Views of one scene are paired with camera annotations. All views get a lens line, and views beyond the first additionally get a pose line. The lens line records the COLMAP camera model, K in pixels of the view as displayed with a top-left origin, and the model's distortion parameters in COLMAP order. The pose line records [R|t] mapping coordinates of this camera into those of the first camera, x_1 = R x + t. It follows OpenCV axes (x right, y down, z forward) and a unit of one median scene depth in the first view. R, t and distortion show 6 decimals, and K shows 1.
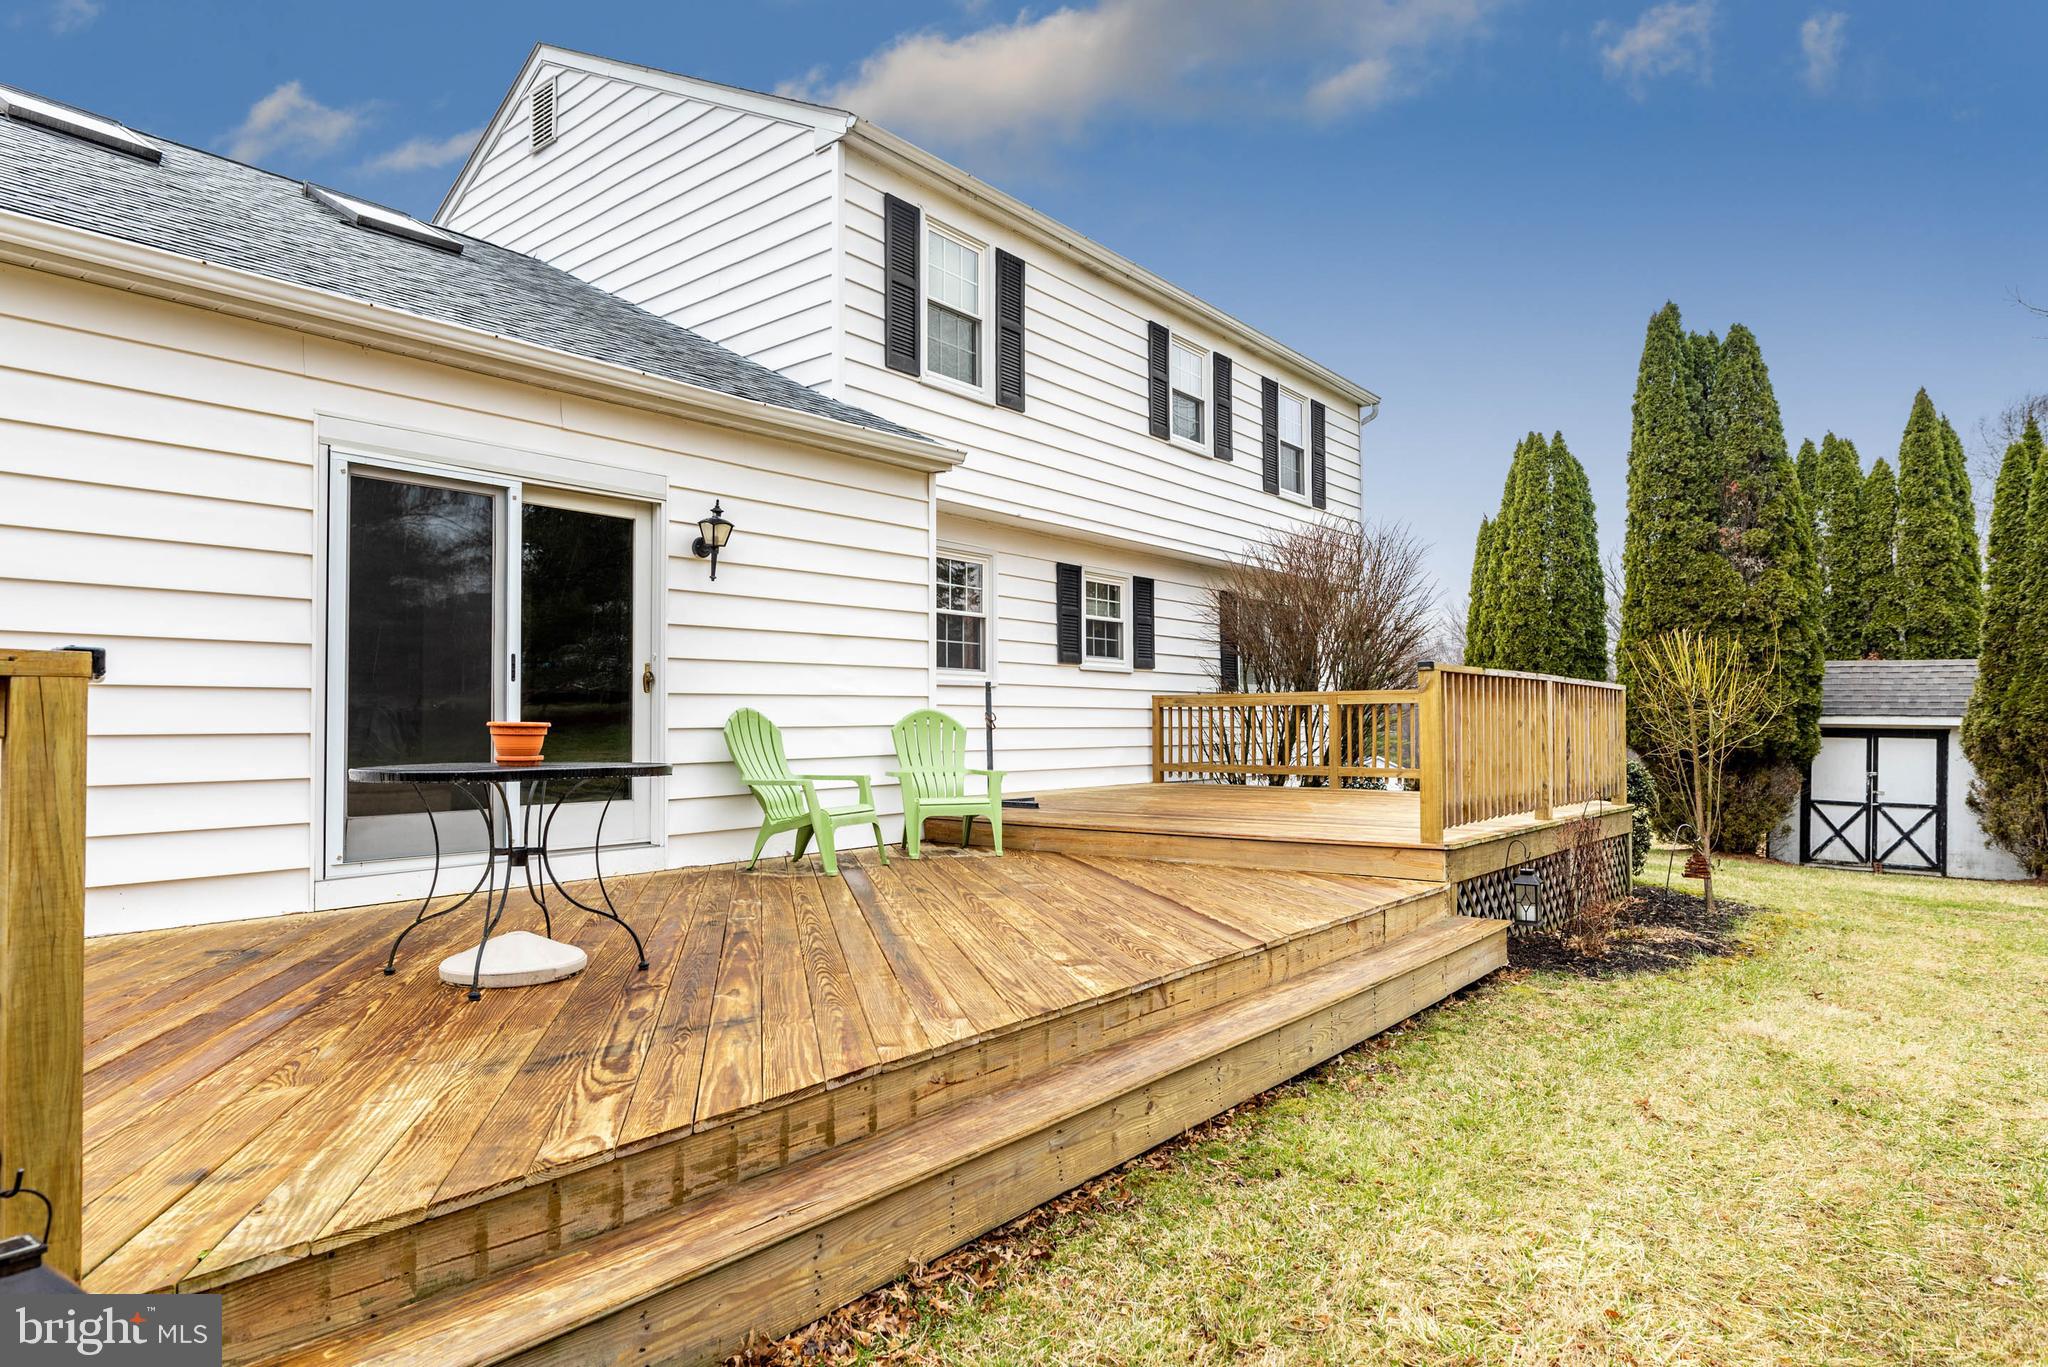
lens RADIAL K [[1189.5, 0, 1032.8], [0, 1189.5, 694.1], [0, 0, 1]] dist [0.004078, -0.001976]
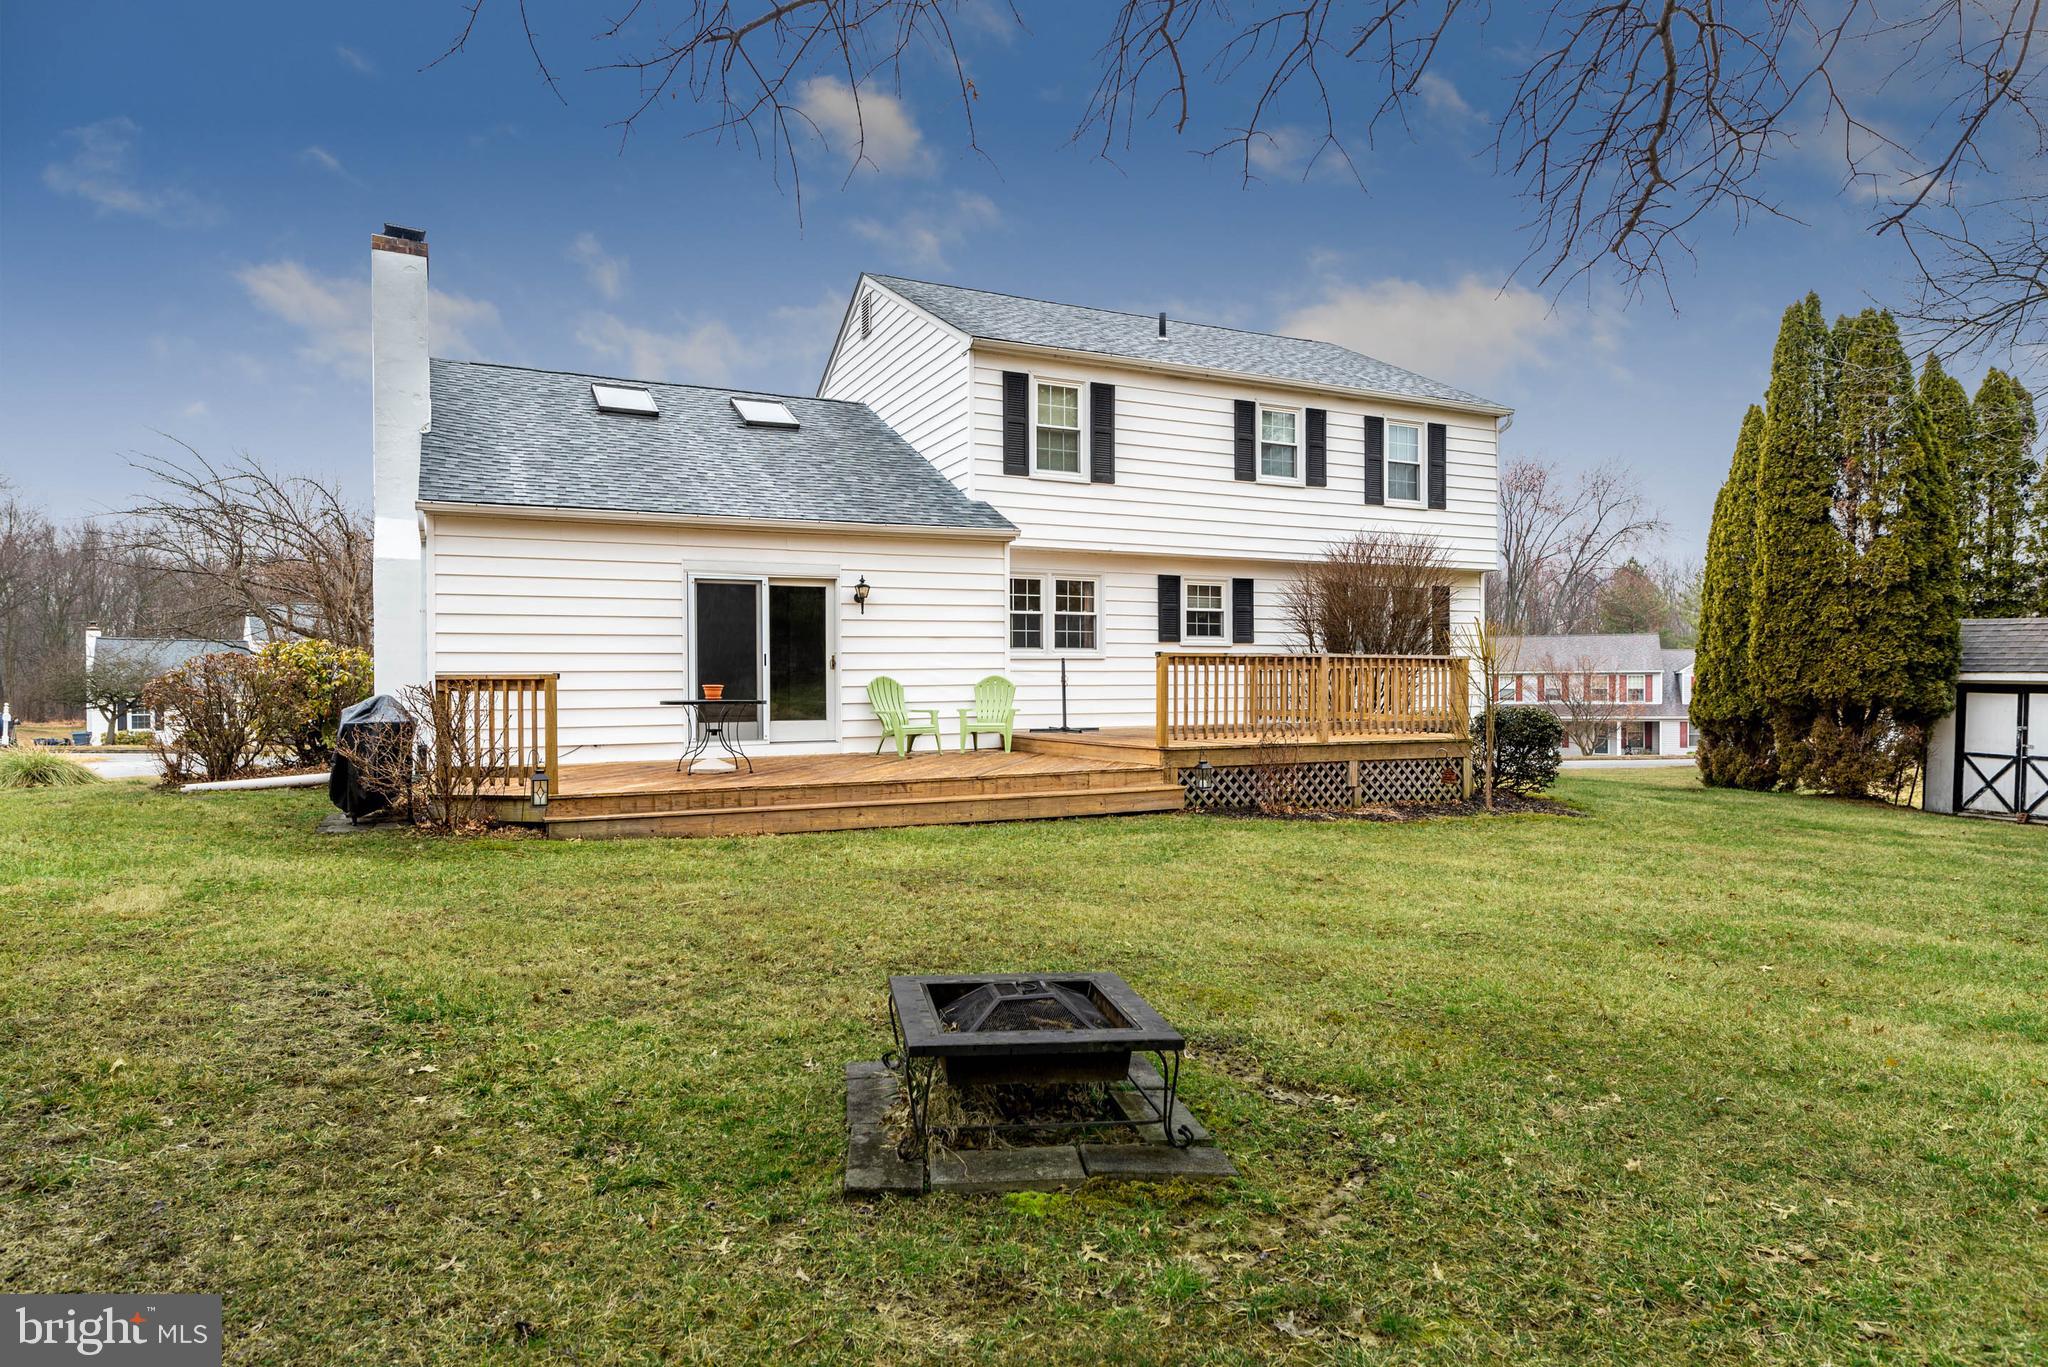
lens RADIAL K [[1189.5, 0, 1015.9], [0, 1189.5, 684.9], [0, 0, 1]] dist [0.004078, -0.001976]
pose [[0.905413, -0.000602, -0.424531, 0.469838], [0.013505, 0.999534, 0.027384, -0.014761], [0.424316, -0.030527, 0.904999, -0.416400]]
